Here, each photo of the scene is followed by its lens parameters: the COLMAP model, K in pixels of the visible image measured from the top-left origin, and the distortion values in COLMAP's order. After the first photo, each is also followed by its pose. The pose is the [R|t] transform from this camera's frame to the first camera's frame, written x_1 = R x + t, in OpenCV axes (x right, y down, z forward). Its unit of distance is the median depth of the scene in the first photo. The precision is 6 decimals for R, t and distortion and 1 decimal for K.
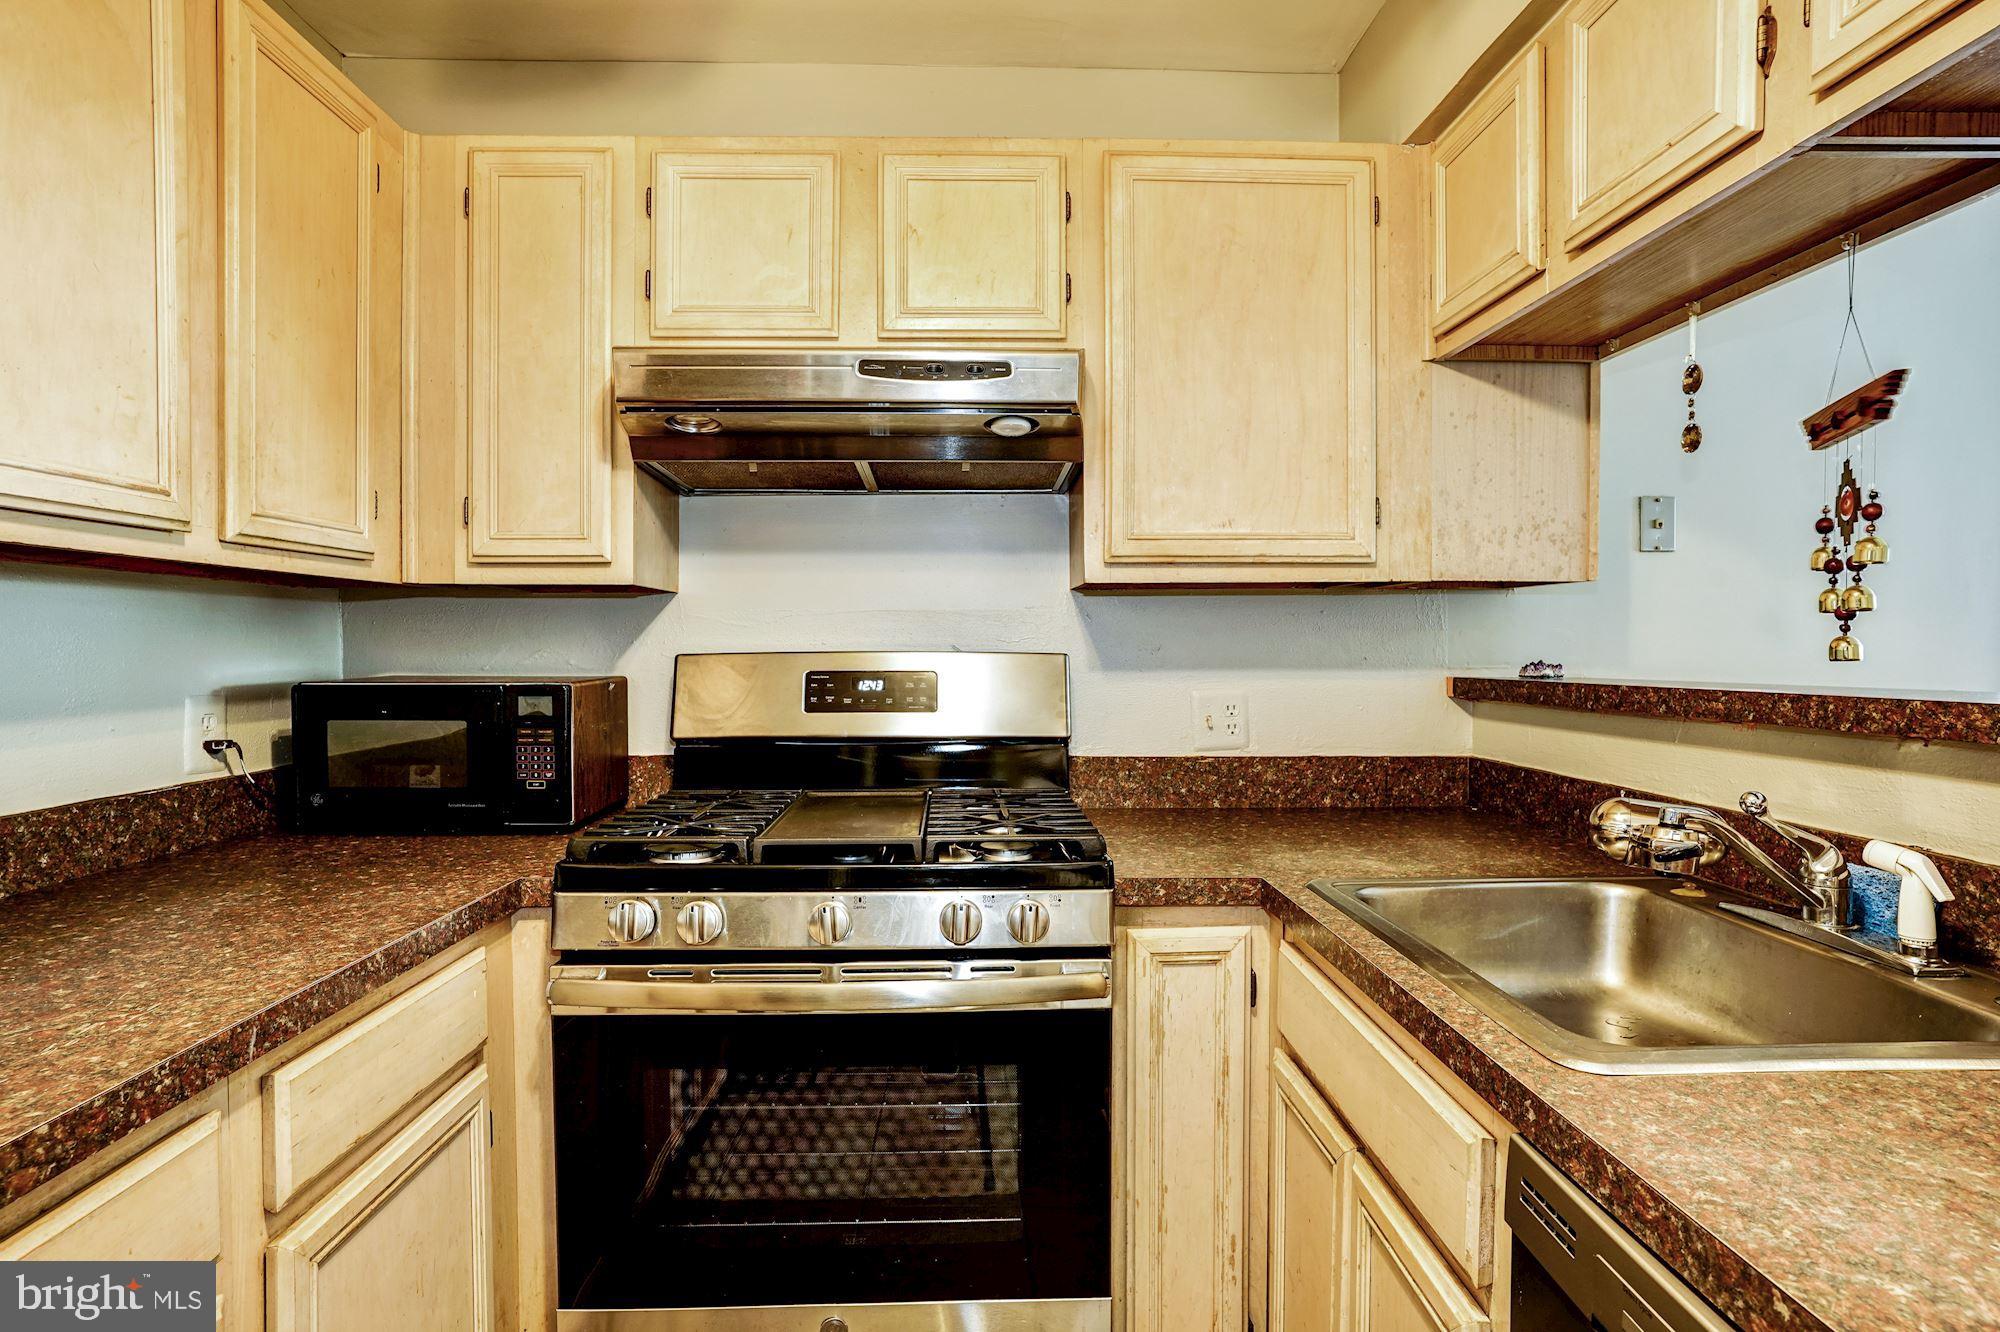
lens RADIAL K [[992.3, 0, 1007.7], [0, 992.3, 662.5], [0, 0, 1]] dist [-0.057800, 0.030271]
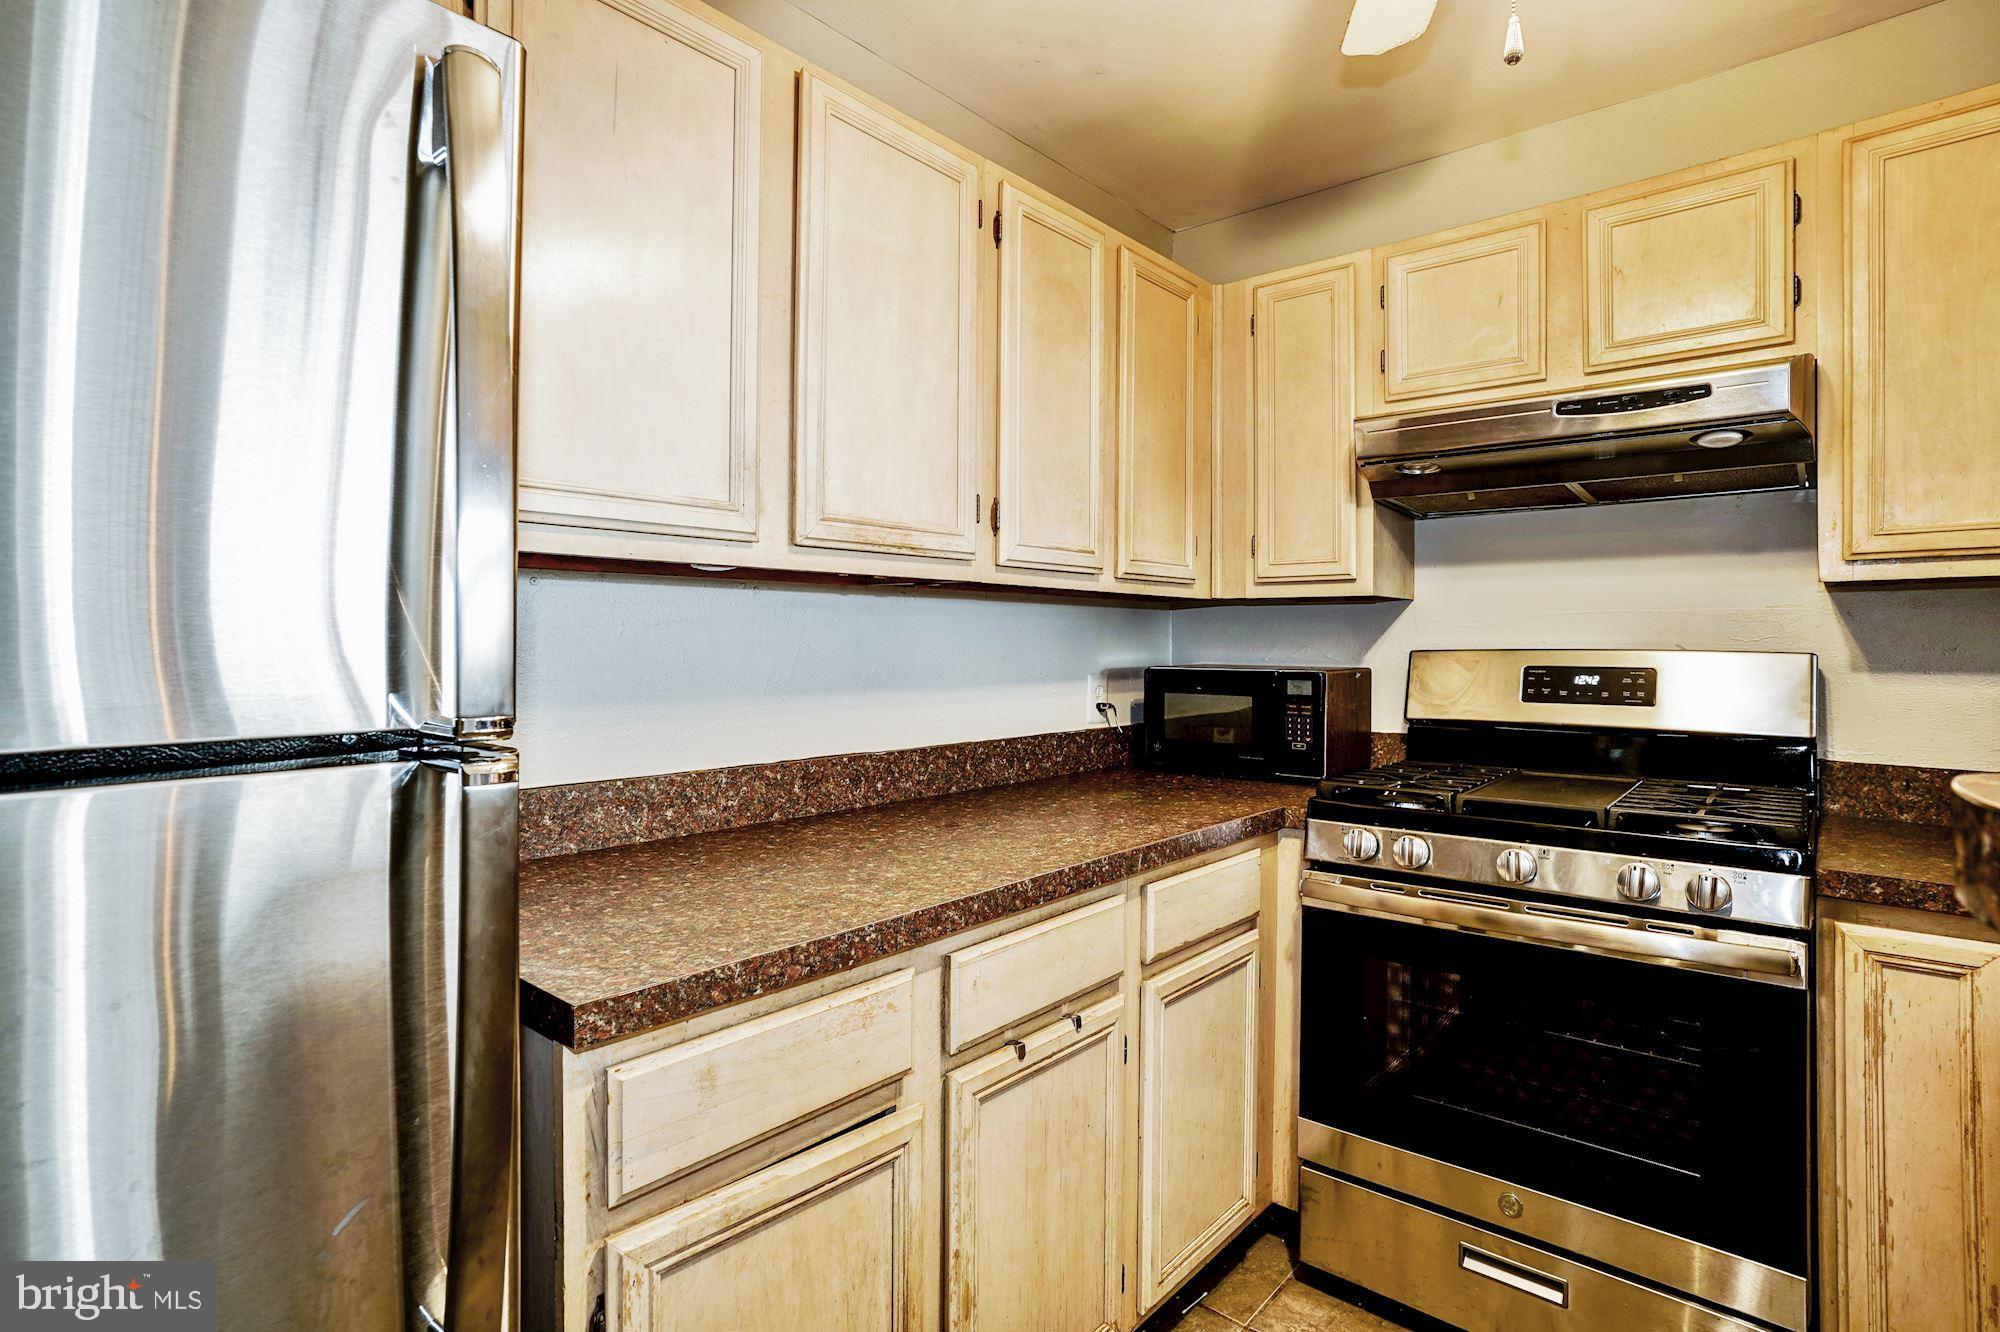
lens RADIAL K [[992.3, 0, 982.4], [0, 992.3, 645.3], [0, 0, 1]] dist [-0.057800, 0.030271]
pose [[0.717371, 0.004904, -0.696674, 0.156020], [-0.016235, 0.999821, -0.009679, 0.006602], [0.696502, 0.018254, 0.717322, -0.287494]]
